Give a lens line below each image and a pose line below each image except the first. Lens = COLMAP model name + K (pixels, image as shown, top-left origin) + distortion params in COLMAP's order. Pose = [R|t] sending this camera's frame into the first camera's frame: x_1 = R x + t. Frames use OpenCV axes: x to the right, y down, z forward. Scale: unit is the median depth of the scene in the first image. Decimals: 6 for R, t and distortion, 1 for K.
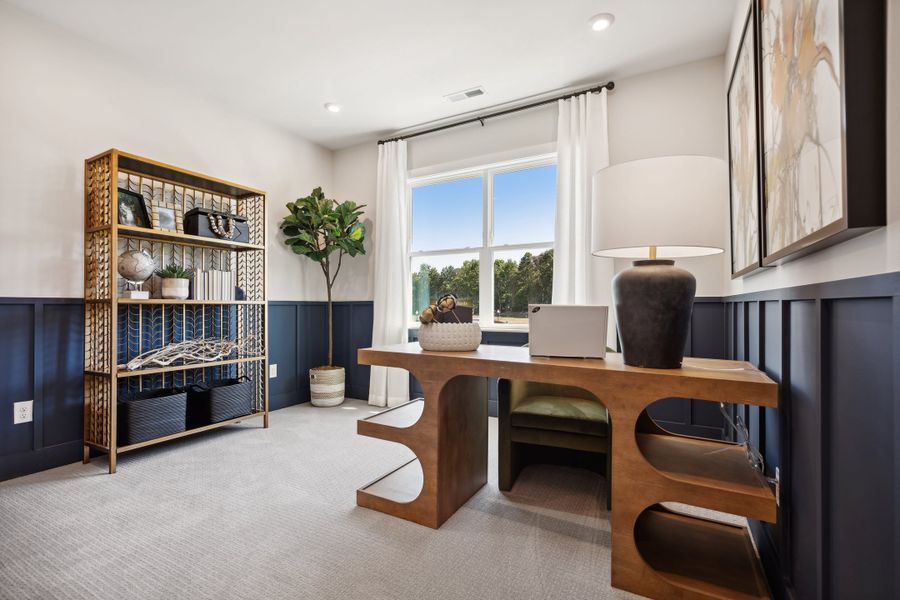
lens RADIAL K [[406.7, 0, 443.5], [0, 406.7, 301.6], [0, 0, 1]] dist [-0.009638, 0.001867]
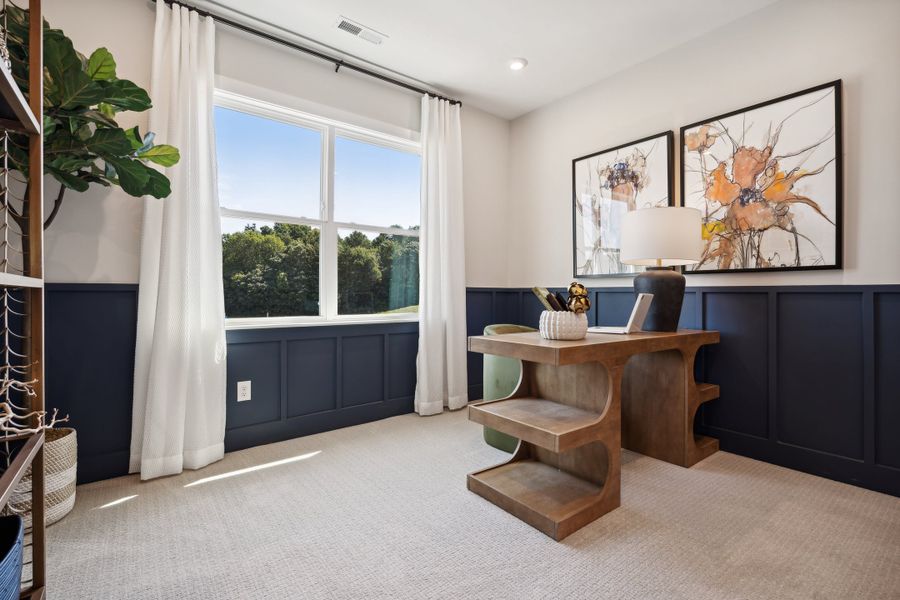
lens RADIAL K [[406.7, 0, 443.1], [0, 406.7, 296.0], [0, 0, 1]] dist [-0.009638, 0.001867]
pose [[0.403544, 0.000120, 0.914960, -0.644377], [-0.011296, 0.999924, 0.004851, 0.007536], [-0.914890, -0.012293, 0.403515, 0.550425]]
